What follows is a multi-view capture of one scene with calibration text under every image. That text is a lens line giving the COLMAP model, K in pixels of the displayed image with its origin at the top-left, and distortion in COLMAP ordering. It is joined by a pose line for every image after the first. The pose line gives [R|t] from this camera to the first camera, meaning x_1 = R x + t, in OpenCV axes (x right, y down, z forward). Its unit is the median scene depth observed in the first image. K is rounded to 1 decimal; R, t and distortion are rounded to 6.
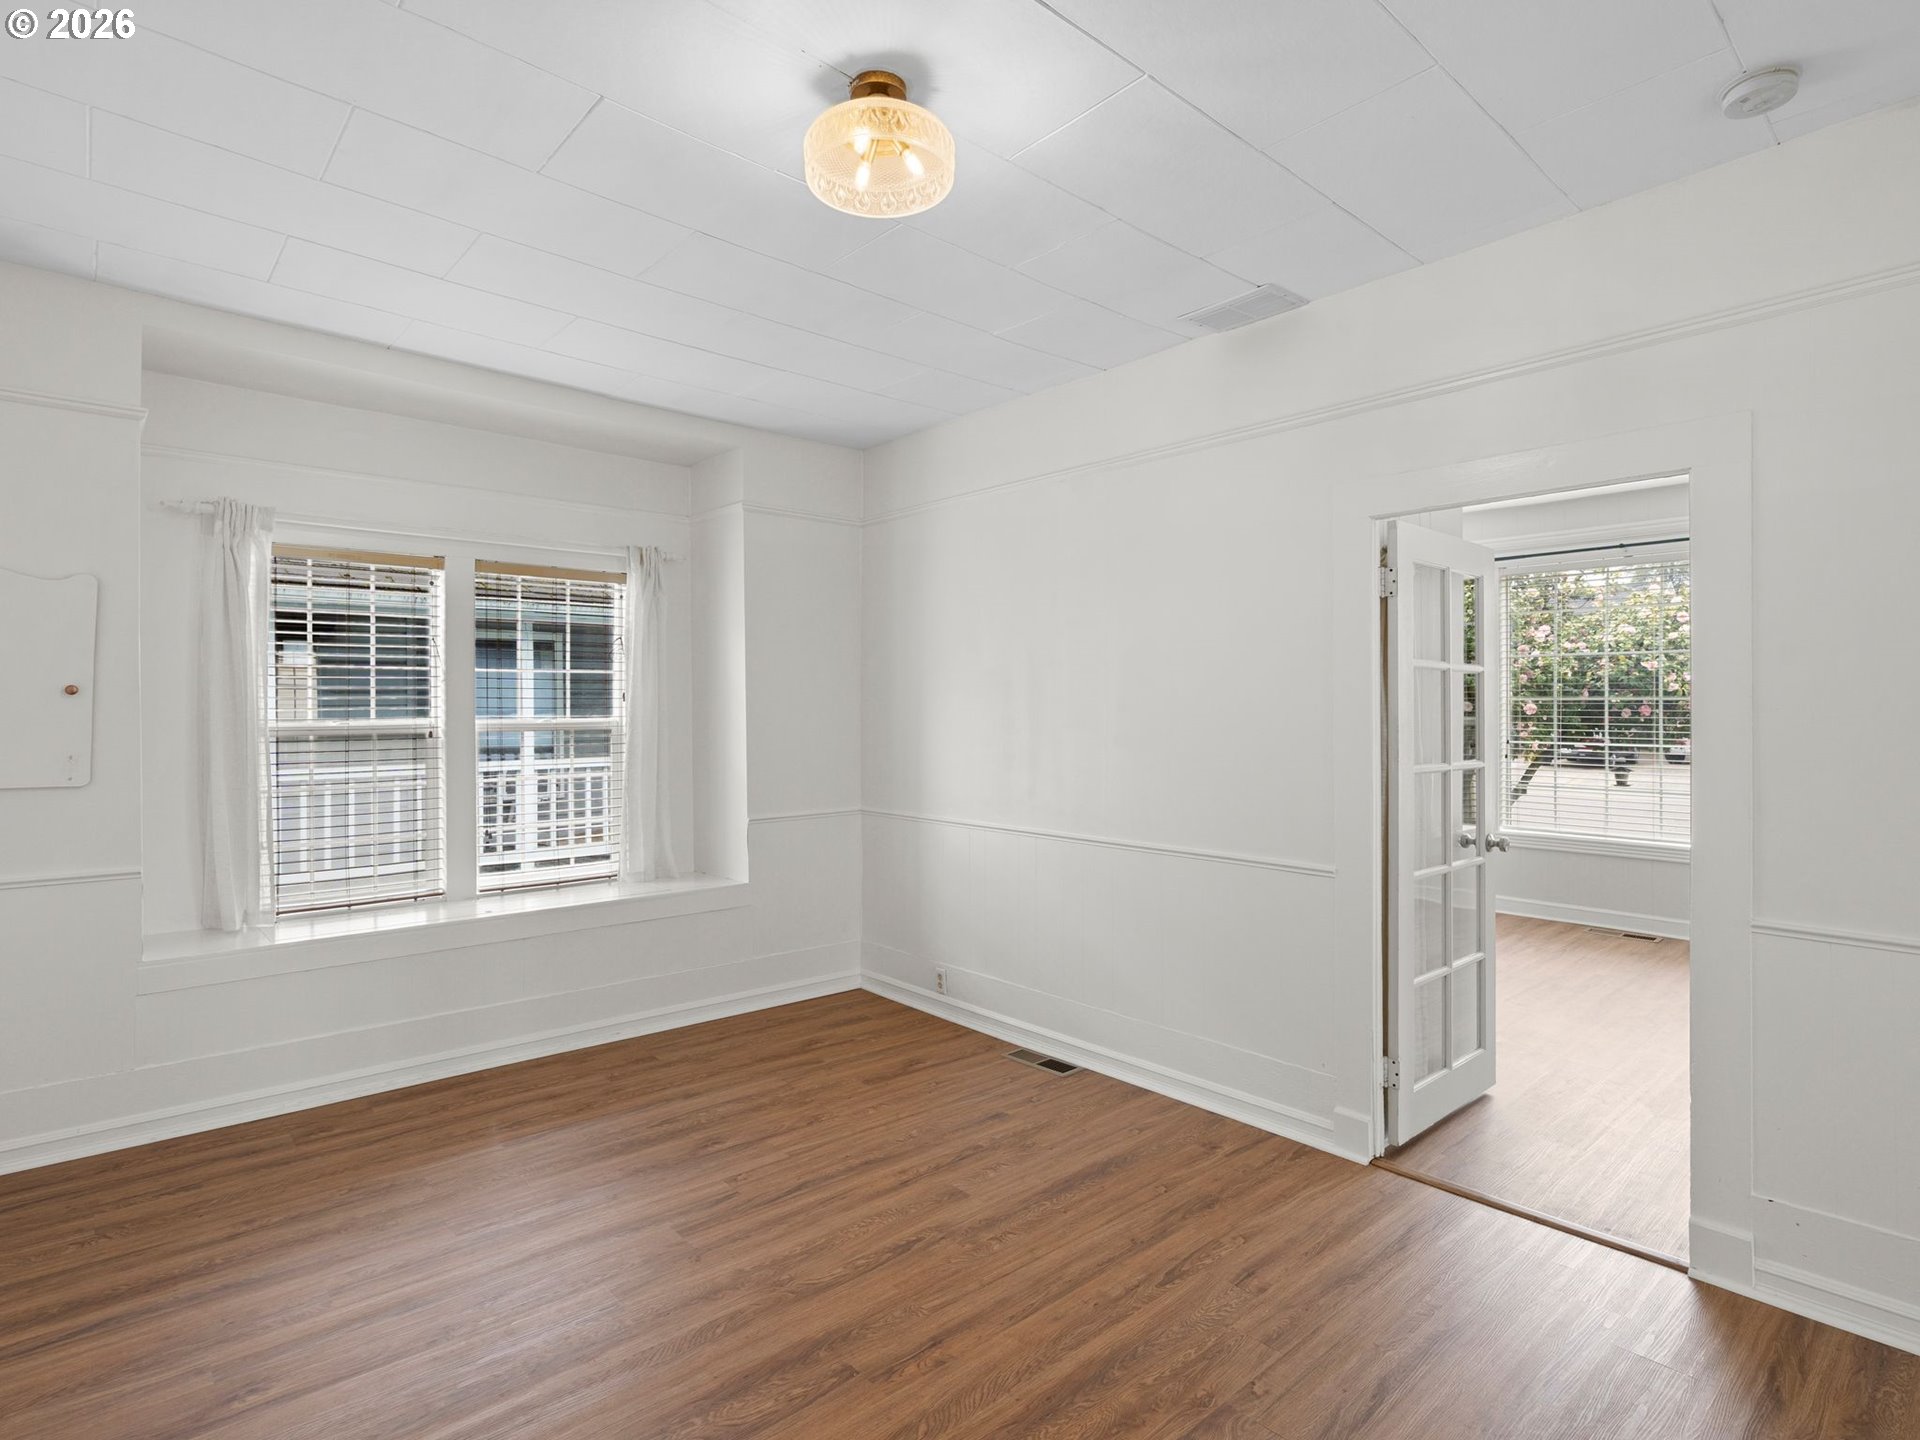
lens RADIAL K [[977.3, 0, 887.8], [0, 977.3, 700.4], [0, 0, 1]] dist [-0.000421, 0.000490]
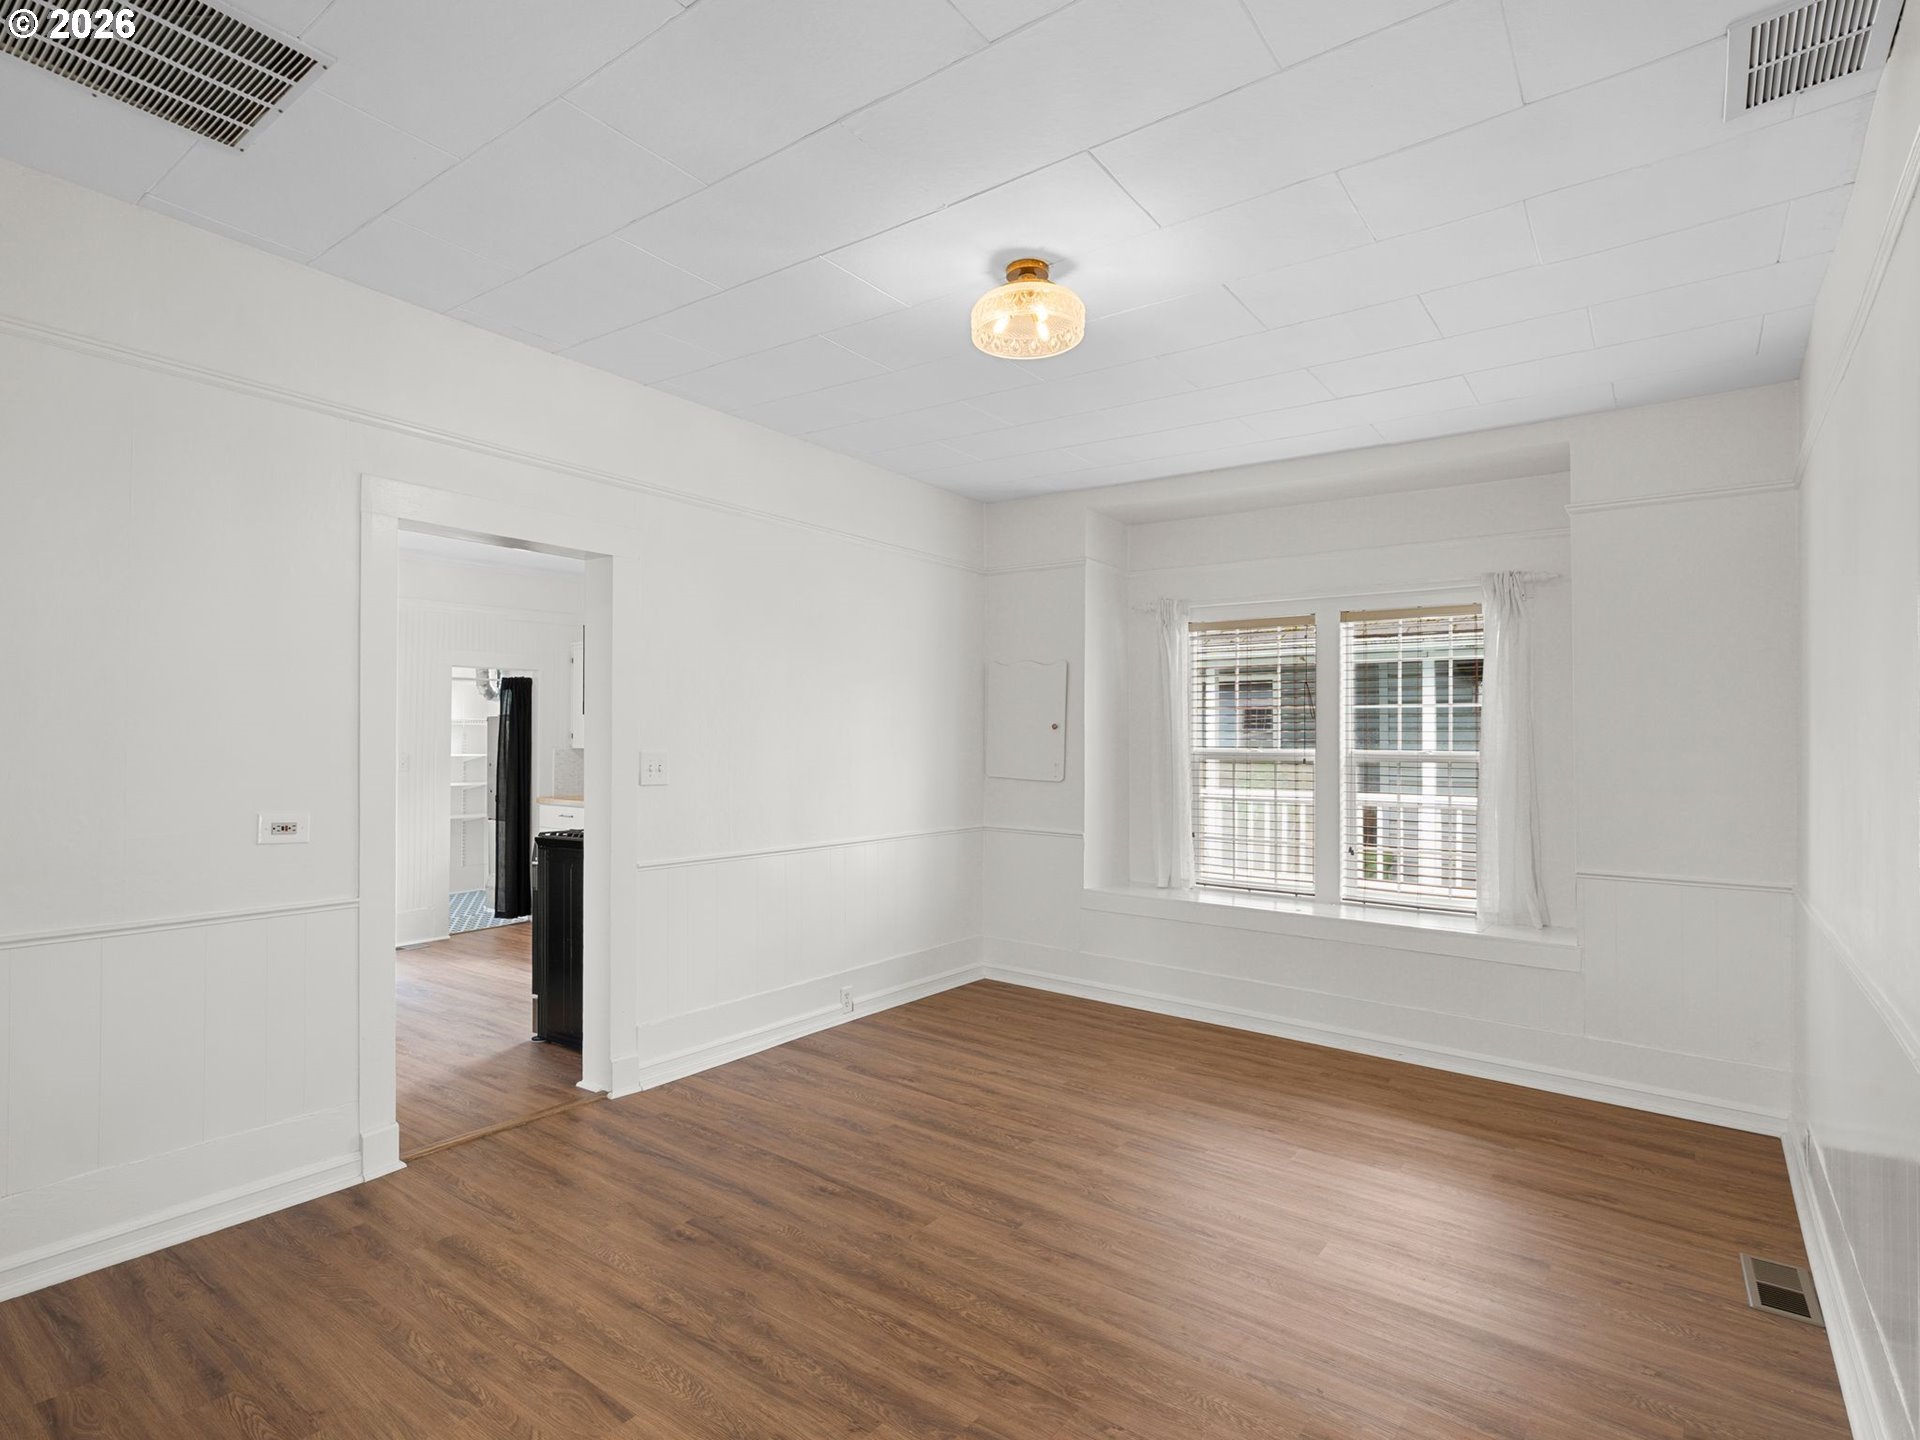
lens RADIAL K [[984.3, 0, 953.8], [0, 984.3, 723.6], [0, 0, 1]] dist [-0.006879, 0.002258]
pose [[0.230475, -0.013686, -0.972982, 0.766856], [-0.003413, 0.999884, -0.014873, 0.009222], [0.973072, 0.006748, 0.230401, 0.362609]]
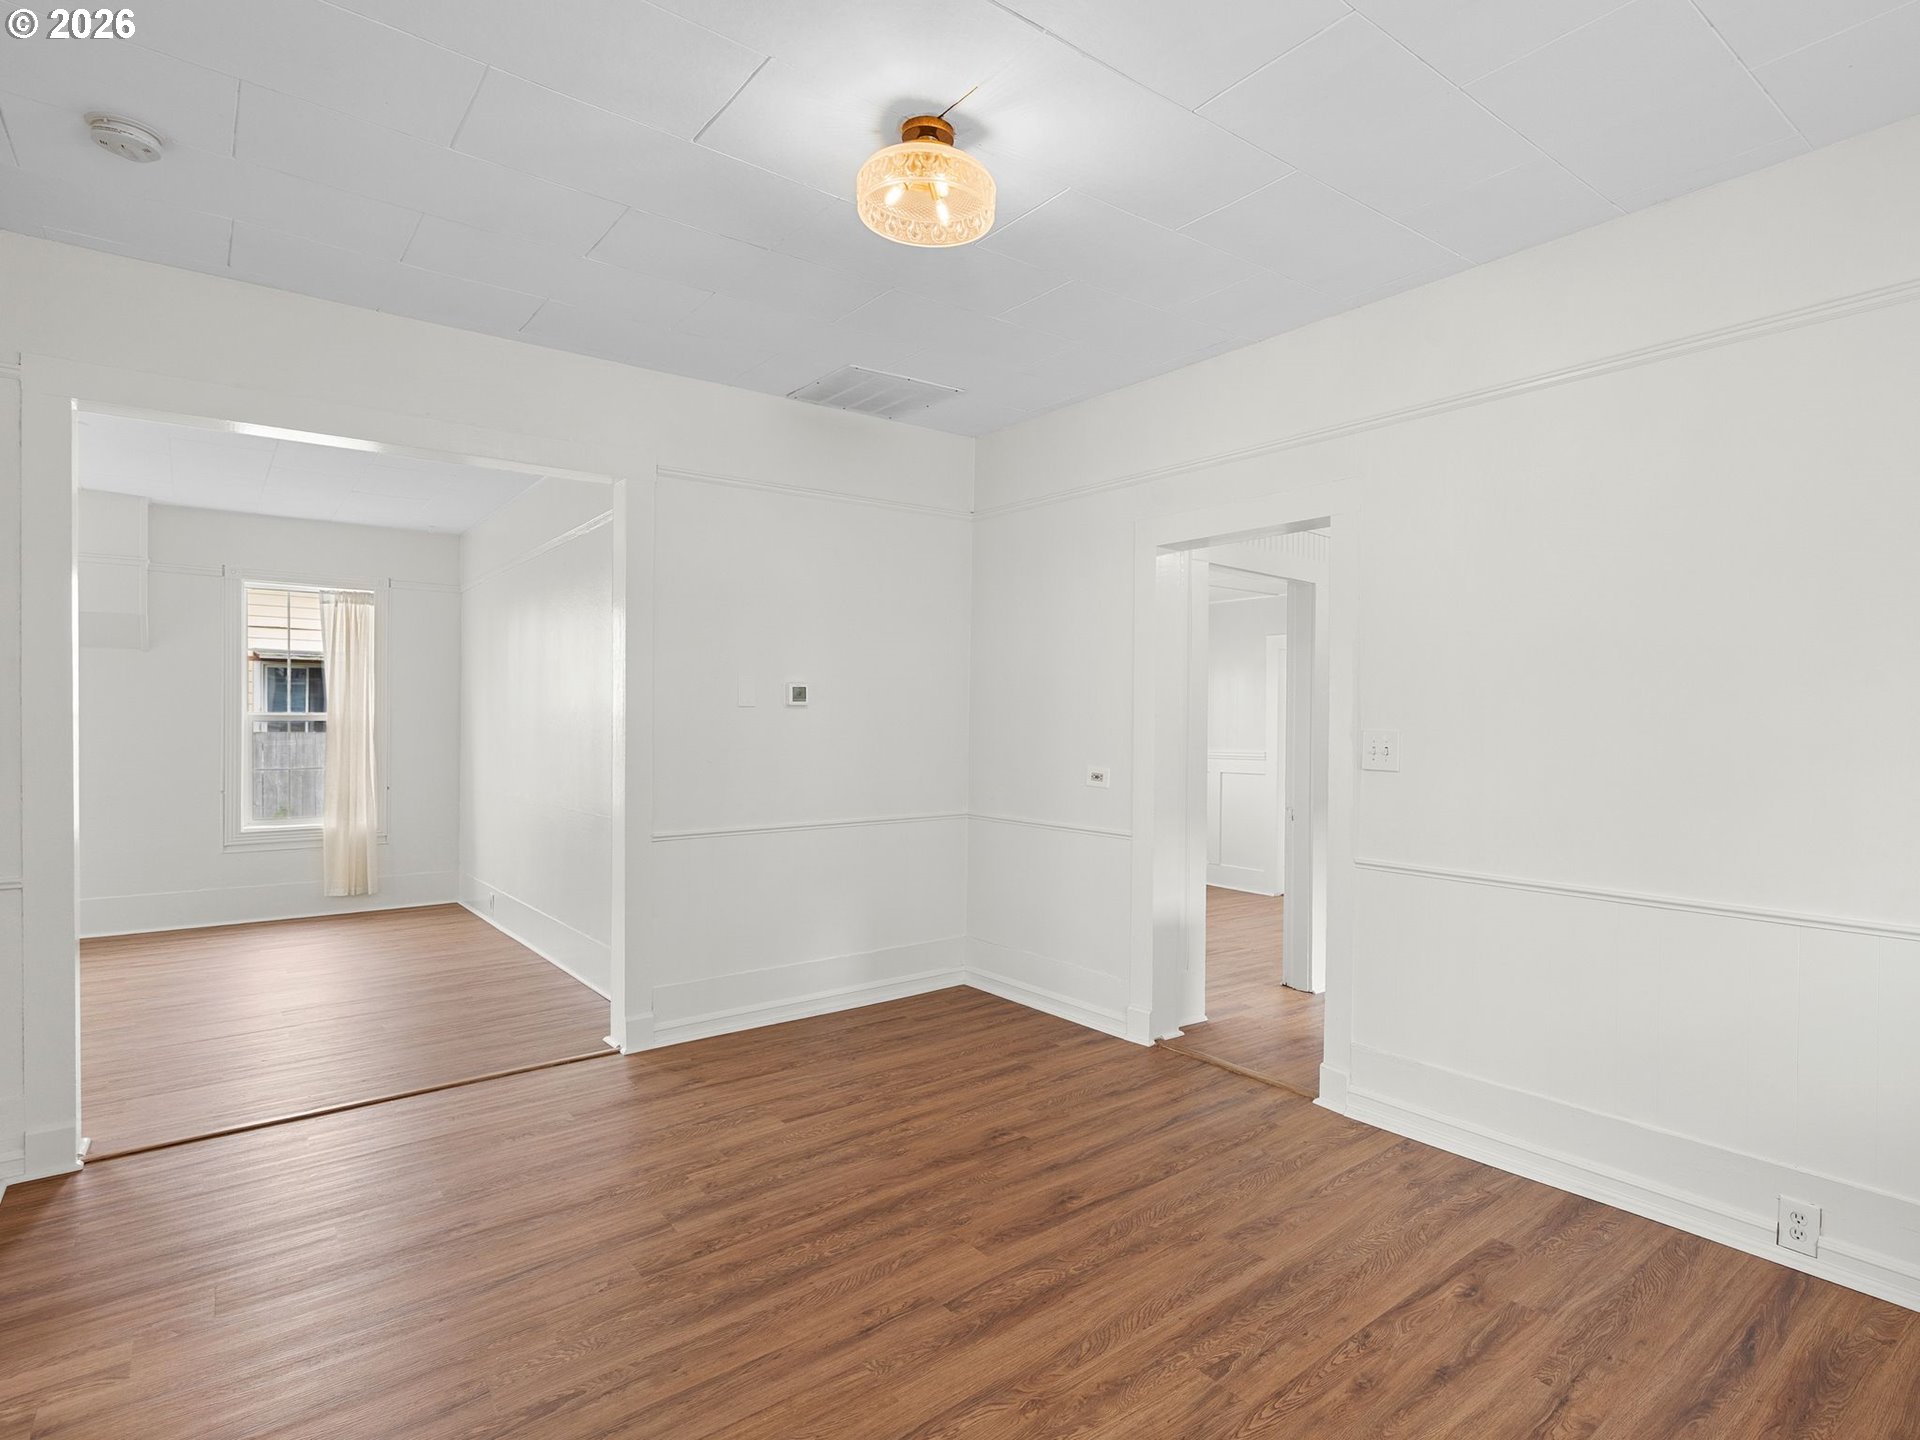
lens RADIAL K [[984.3, 0, 958.5], [0, 984.3, 732.4], [0, 0, 1]] dist [-0.006879, 0.002258]
pose [[-0.999287, -0.002801, 0.037652, -0.051965], [-0.002483, 0.999961, 0.008477, 0.020871], [-0.037674, 0.008377, -0.999255, 1.264710]]
